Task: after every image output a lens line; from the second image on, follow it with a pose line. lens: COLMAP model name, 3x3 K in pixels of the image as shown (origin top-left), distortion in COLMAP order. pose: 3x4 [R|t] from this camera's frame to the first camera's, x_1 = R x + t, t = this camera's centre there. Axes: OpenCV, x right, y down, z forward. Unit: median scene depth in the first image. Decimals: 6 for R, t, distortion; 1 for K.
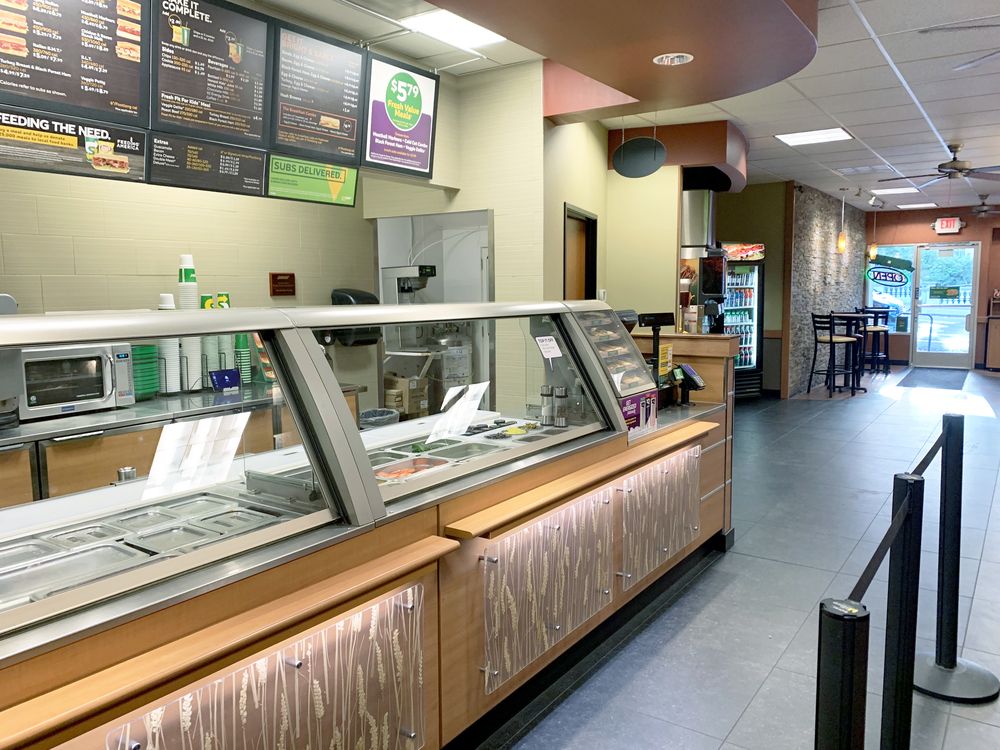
lens RADIAL K [[763.4, 0, 499.4], [0, 763.4, 378.3], [0, 0, 1]] dist [-0.002970, 0.011685]
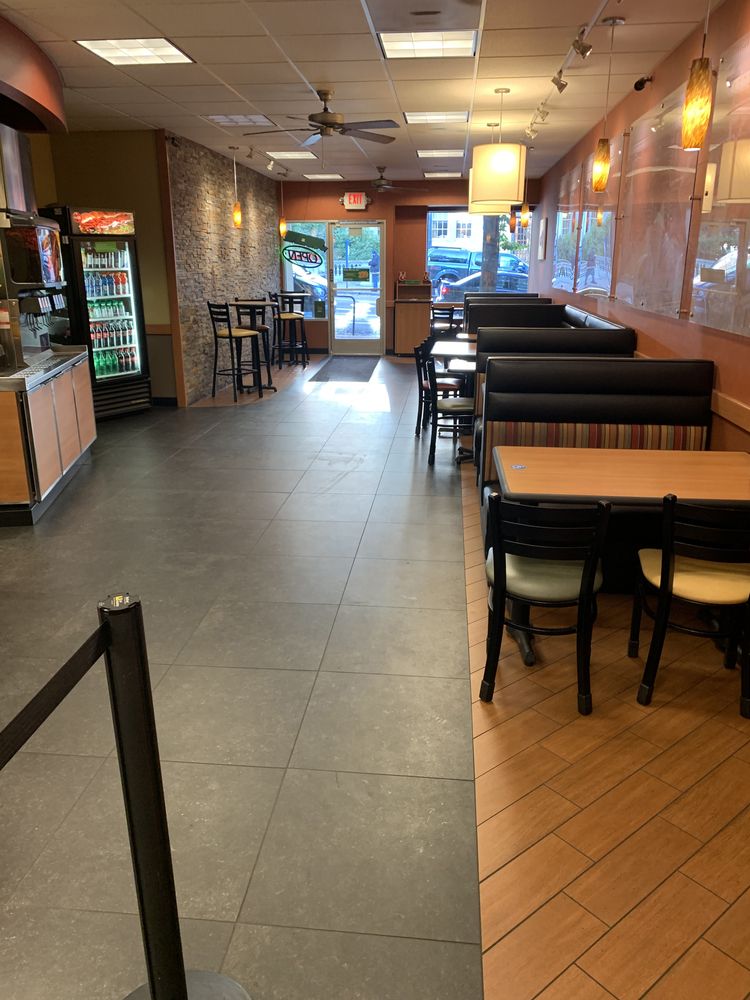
lens RADIAL K [[763.4, 0, 370.5], [0, 763.4, 495.6], [0, 0, 1]] dist [-0.002970, 0.011685]
pose [[0.876425, -0.133049, 0.462793, 0.153042], [0.049147, 0.980768, 0.188889, -0.026748], [-0.479024, -0.142802, 0.866108, 0.160008]]
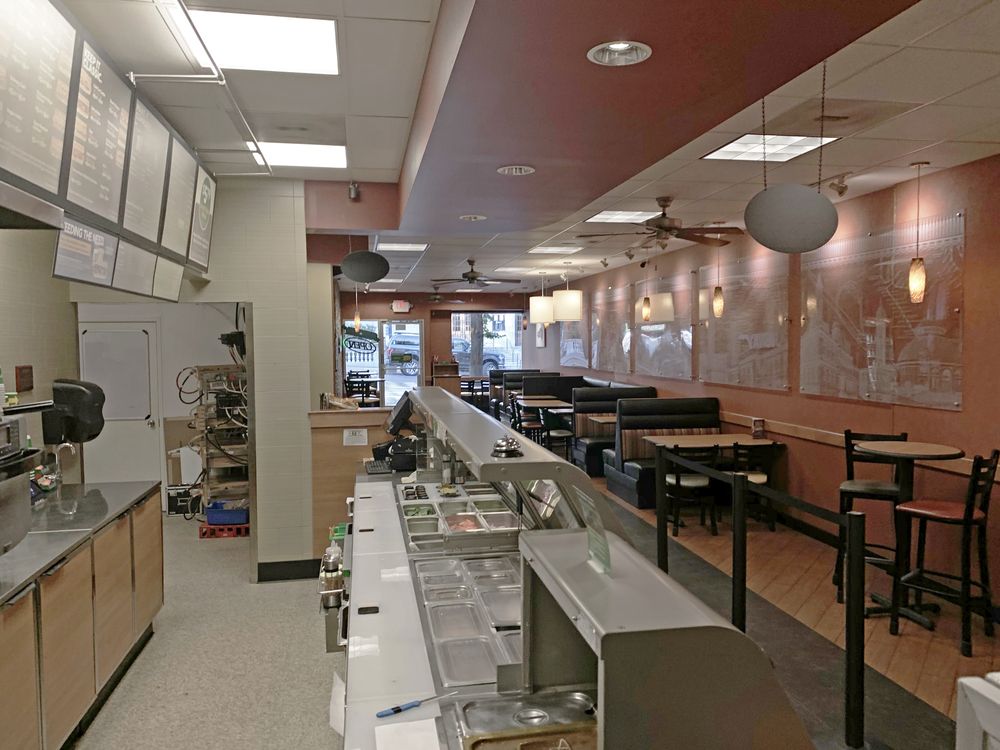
lens RADIAL K [[763.4, 0, 501.0], [0, 763.4, 367.3], [0, 0, 1]] dist [-0.002970, 0.011685]
pose [[0.699548, -0.022156, 0.714242, -0.262389], [0.084989, 0.995004, -0.052375, -0.021884], [-0.709513, 0.097341, 0.697937, 0.002840]]
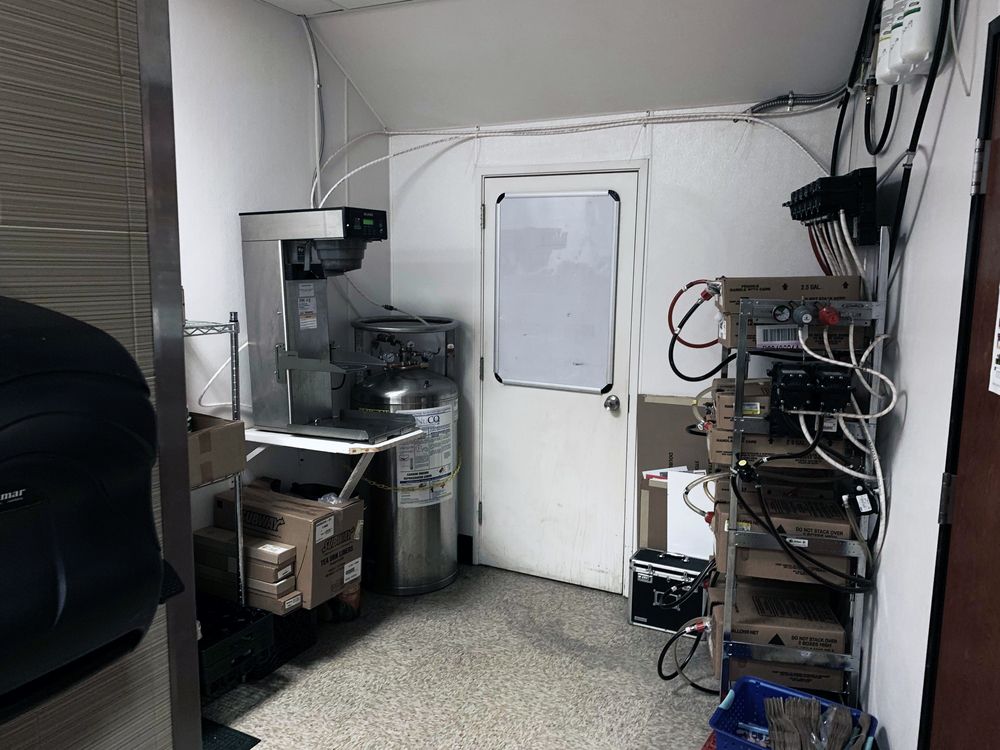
lens RADIAL K [[763.4, 0, 500.6], [0, 763.4, 370.9], [0, 0, 1]] dist [-0.002970, 0.011685]
pose [[0.990199, 0.005702, 0.139548, -0.059860], [-0.009471, 0.999608, 0.026363, -0.058991], [-0.139343, -0.027426, 0.989864, 0.460623]]
